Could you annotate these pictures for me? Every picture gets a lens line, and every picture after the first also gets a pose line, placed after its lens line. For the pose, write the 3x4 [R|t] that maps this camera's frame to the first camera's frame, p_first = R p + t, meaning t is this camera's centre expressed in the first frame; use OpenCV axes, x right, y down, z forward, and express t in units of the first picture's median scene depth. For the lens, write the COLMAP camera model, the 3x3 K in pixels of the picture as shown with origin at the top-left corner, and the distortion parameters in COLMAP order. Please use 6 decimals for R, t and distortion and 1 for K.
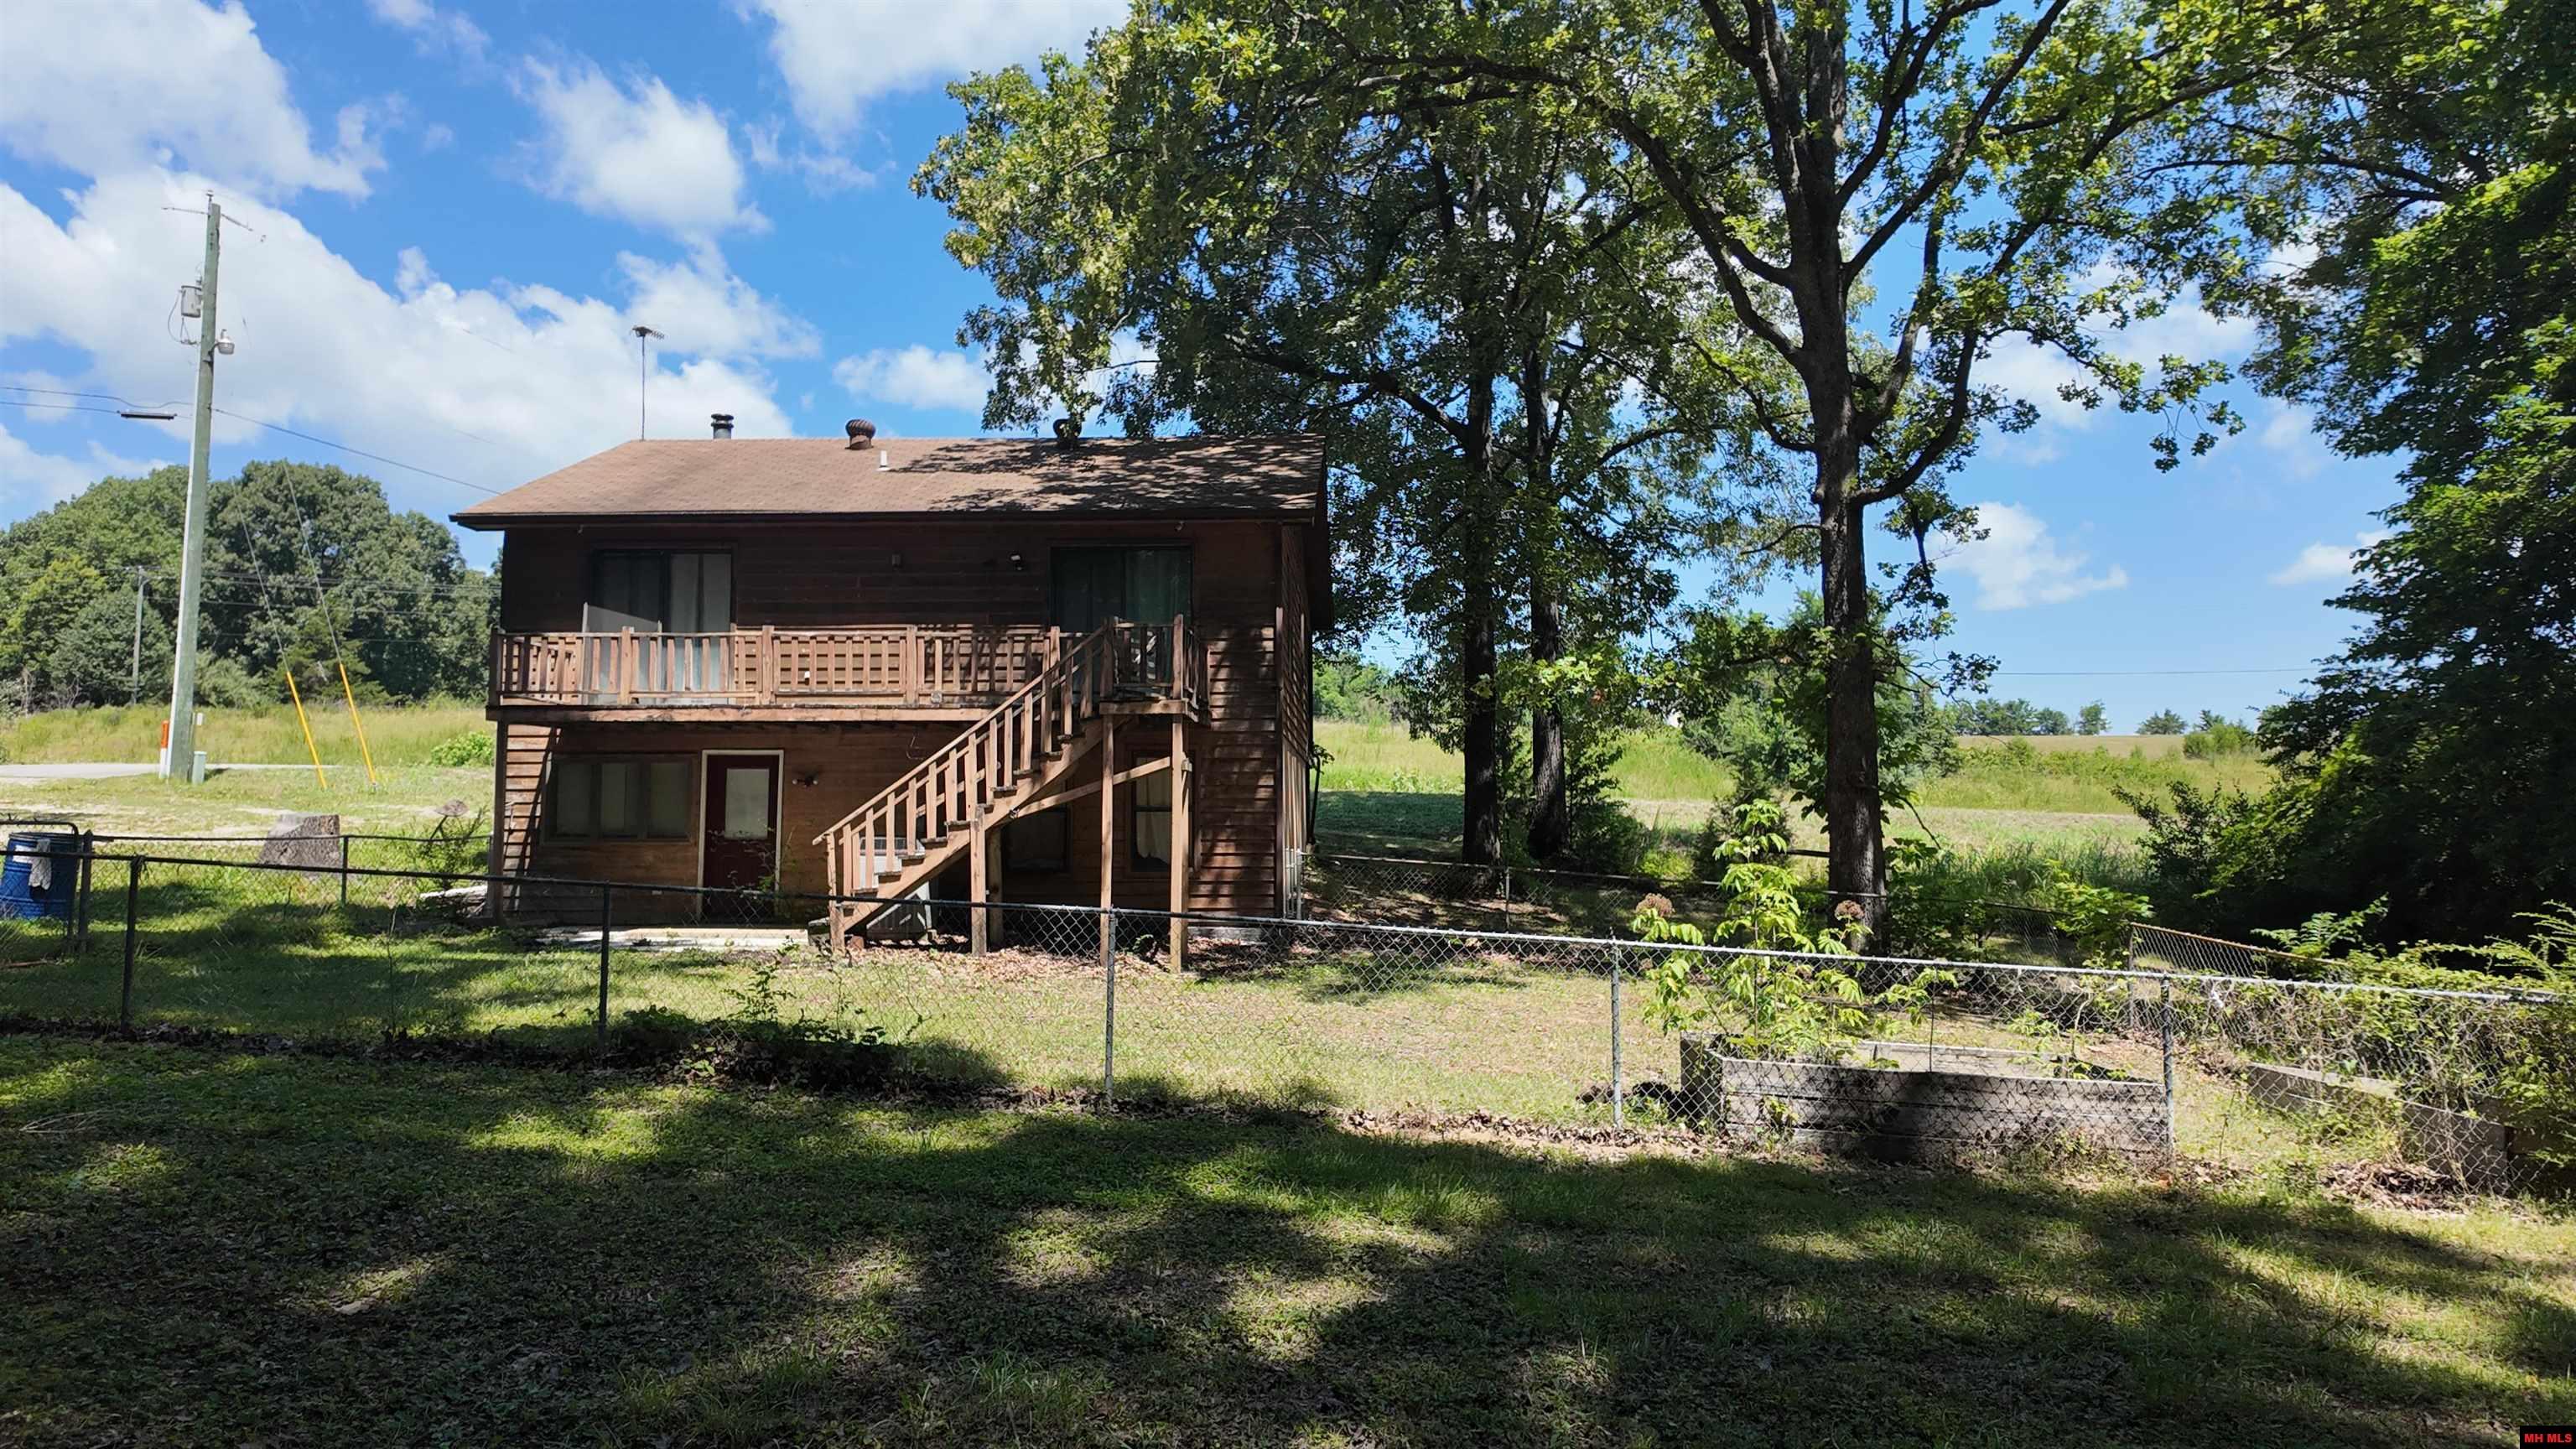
lens RADIAL K [[1446.8, 0, 1288.0], [0, 1446.8, 724.5], [0, 0, 1]] dist [0.131226, -0.254267]
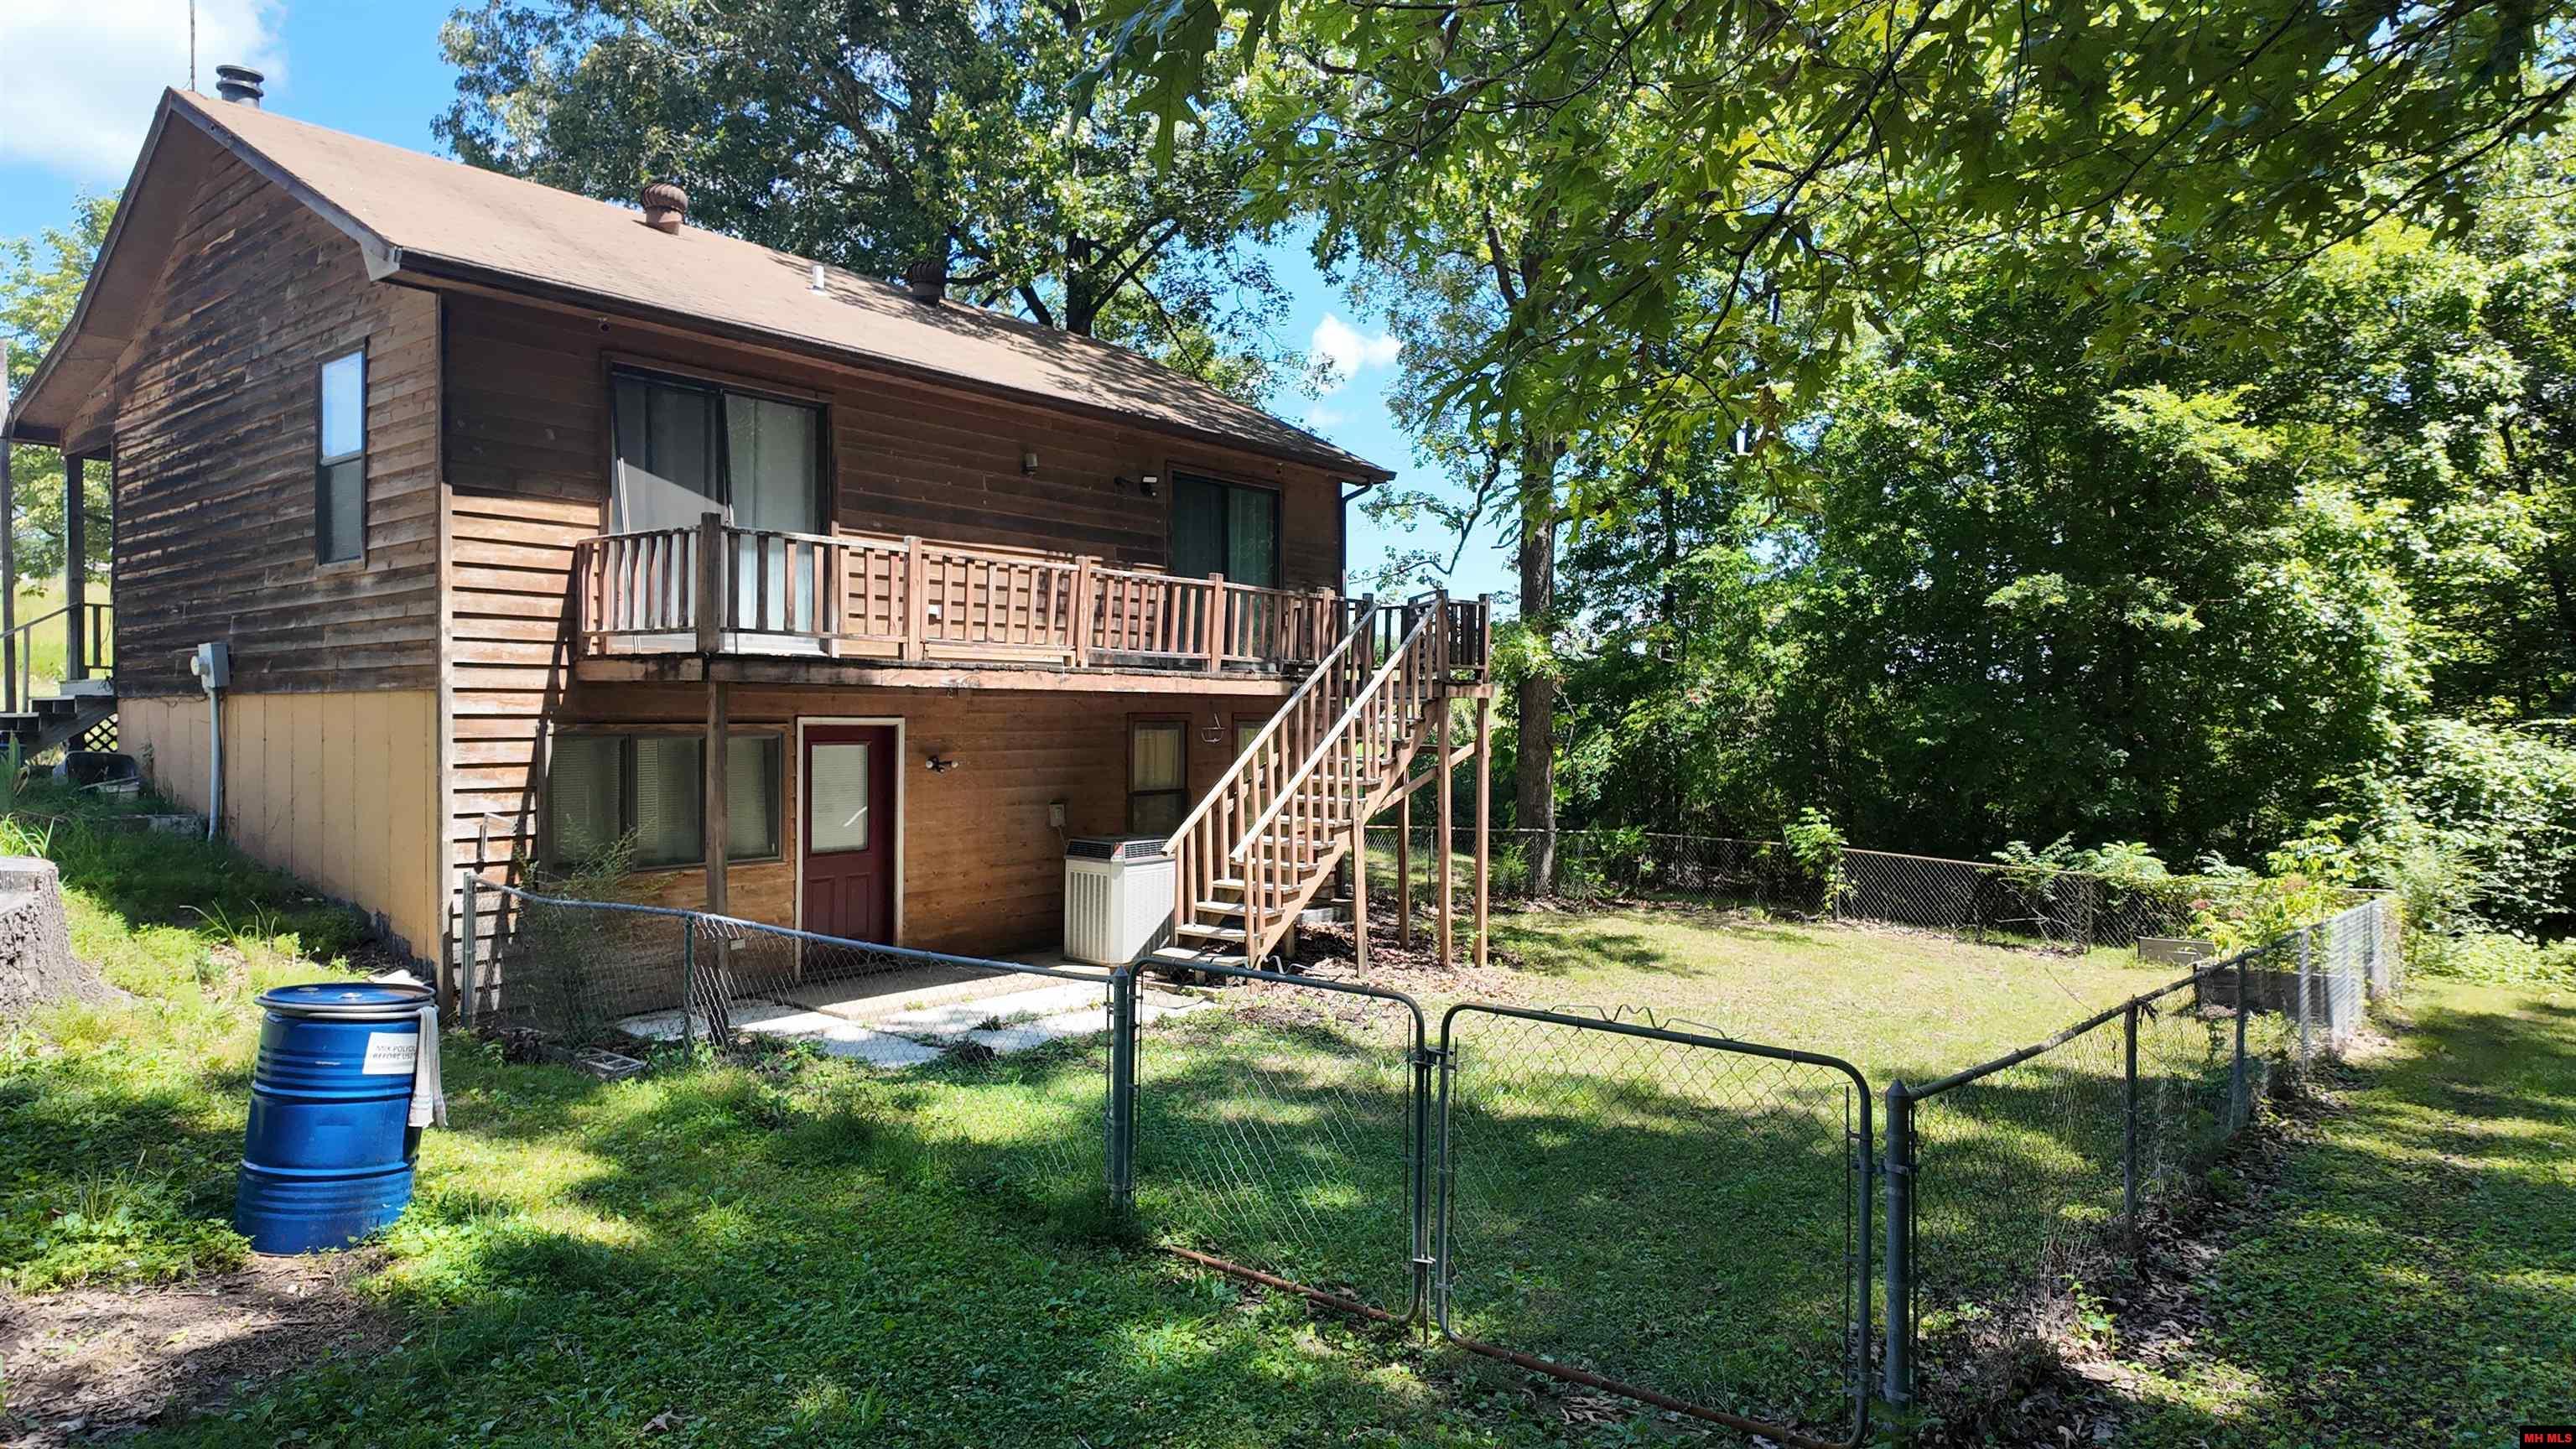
lens RADIAL K [[1469.5, 0, 1288.0], [0, 1469.5, 724.5], [0, 0, 1]] dist [0.093476, -0.115702]
pose [[0.602799, -0.002545, 0.797889, -0.772083], [-0.064840, 0.996531, 0.052164, -0.026585], [-0.795254, -0.083179, 0.600543, 0.432742]]
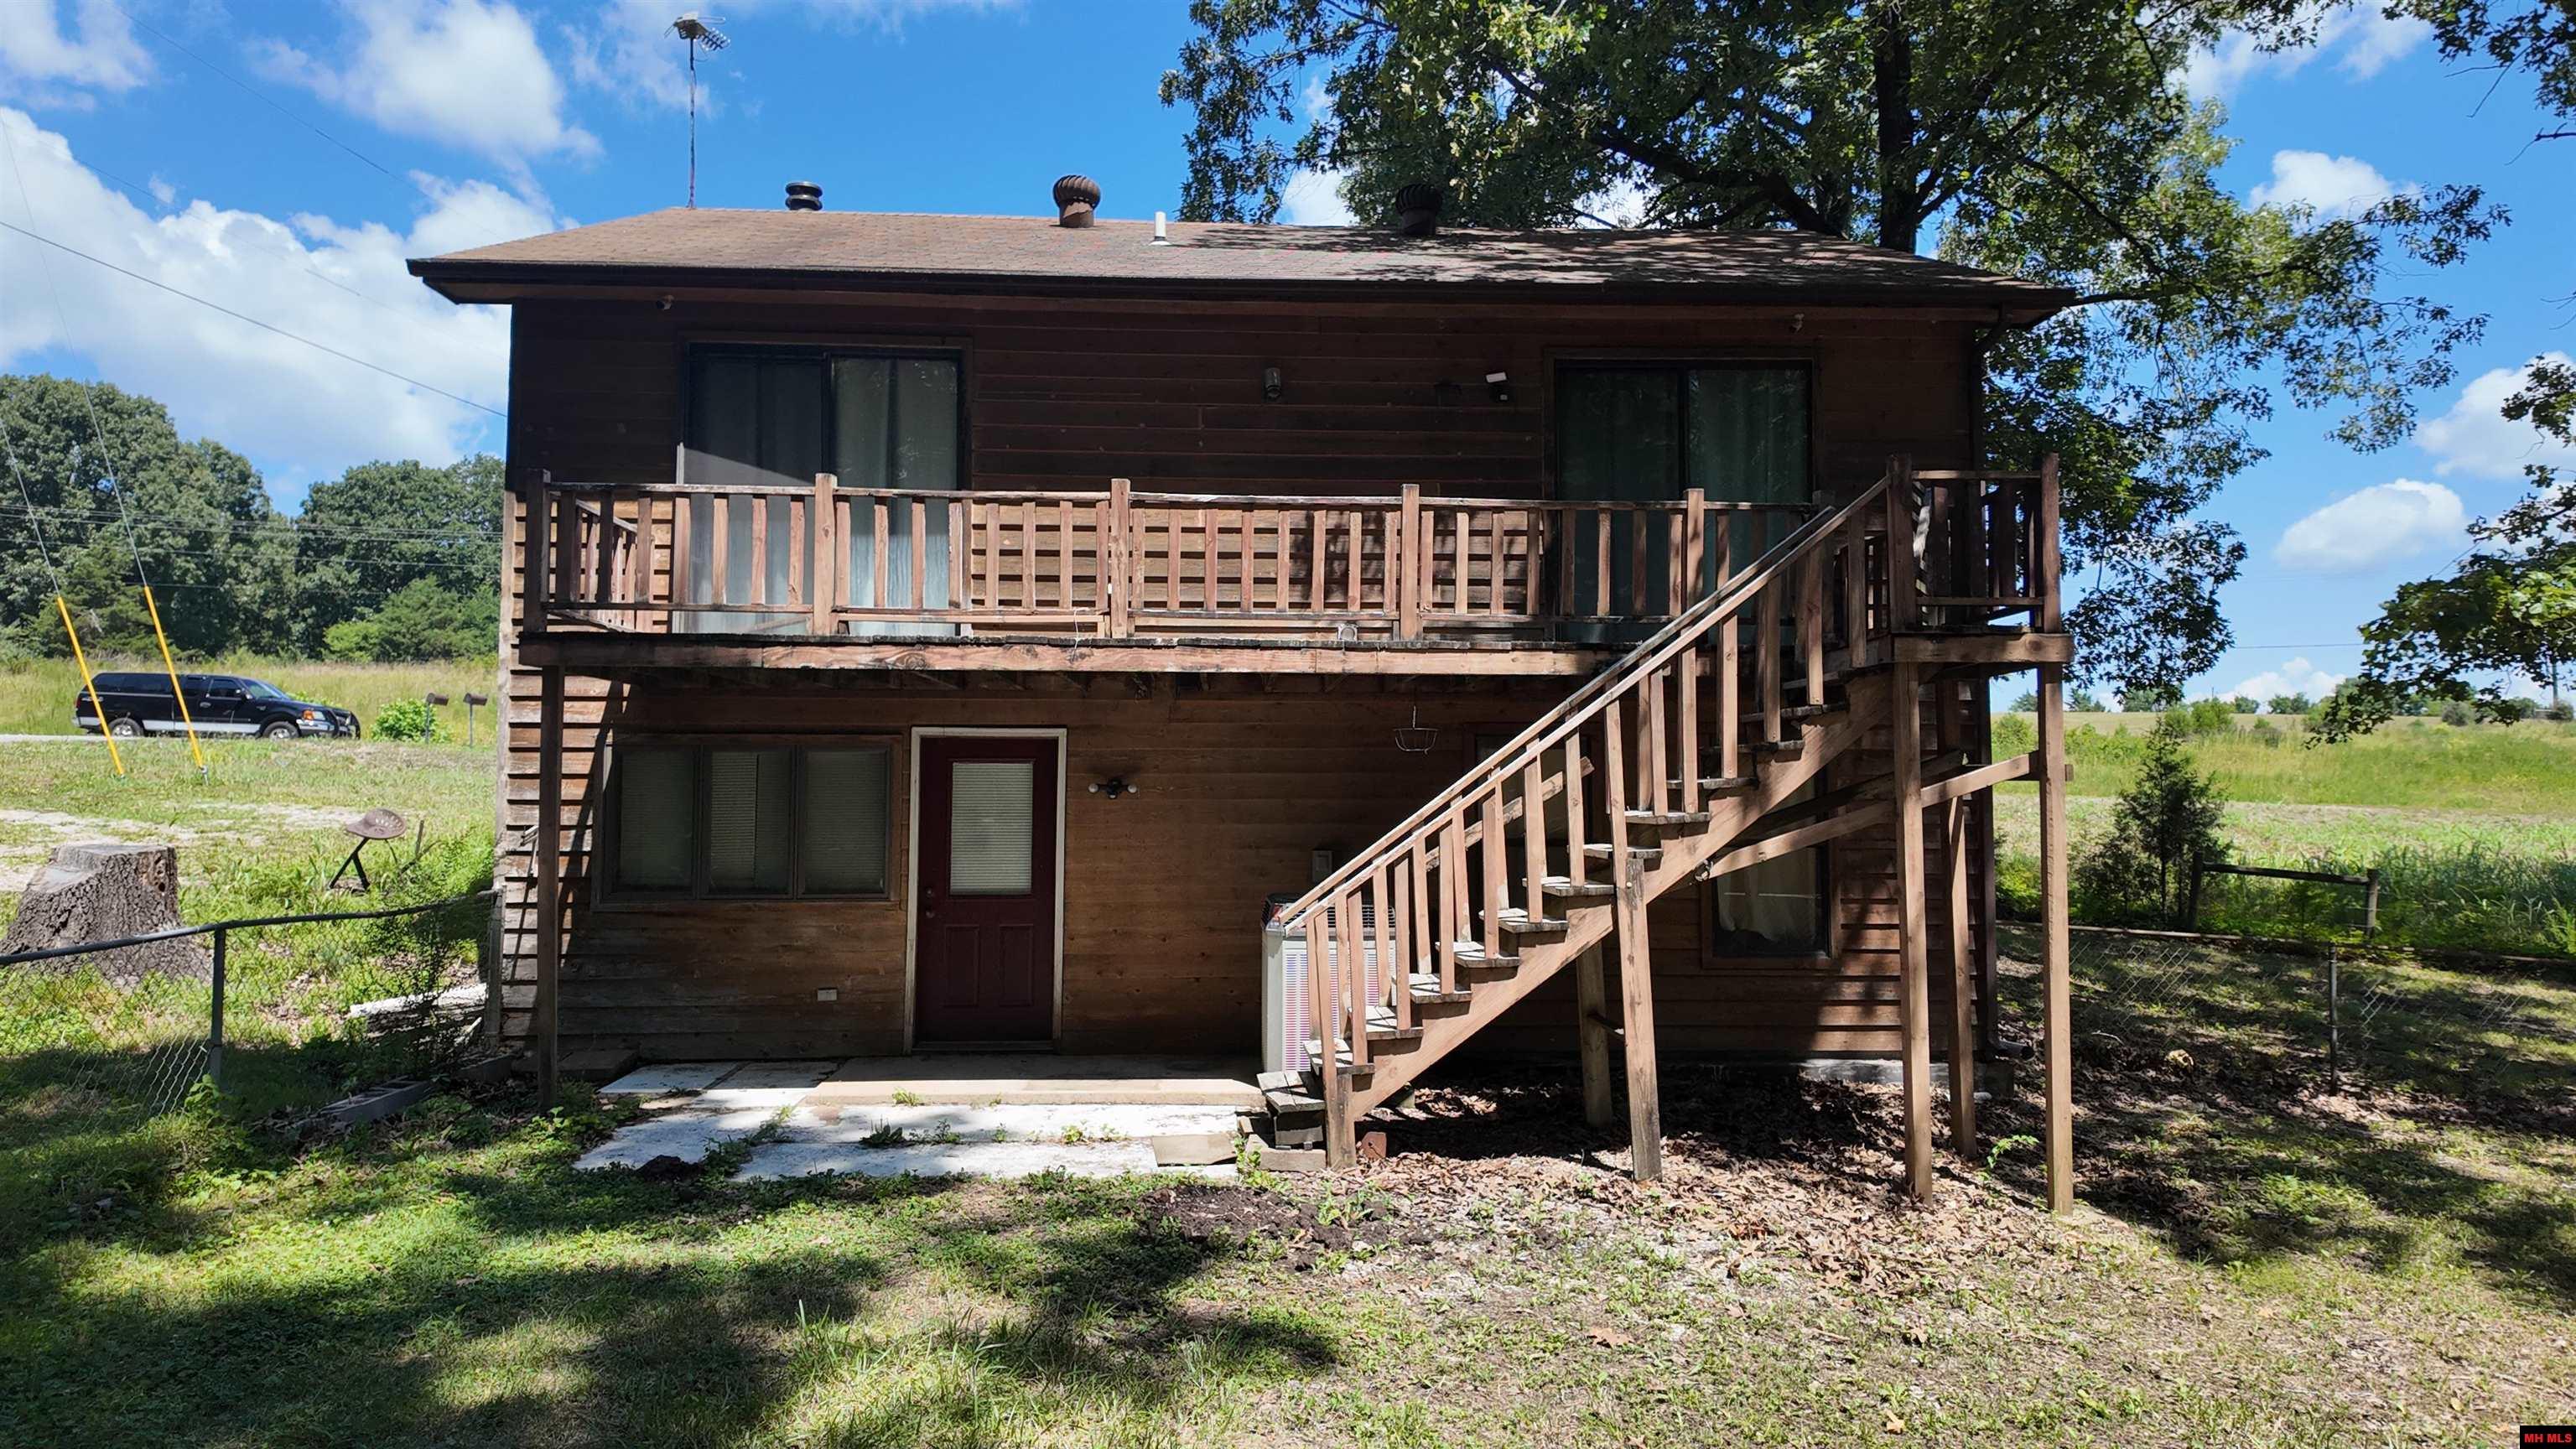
lens RADIAL K [[1469.5, 0, 1288.0], [0, 1469.5, 724.5], [0, 0, 1]] dist [0.093476, -0.115702]
pose [[0.995740, 0.007028, 0.091942, -0.306844], [-0.008926, 0.999755, 0.020245, 0.004282], [-0.091777, -0.020979, 0.995559, 0.446572]]
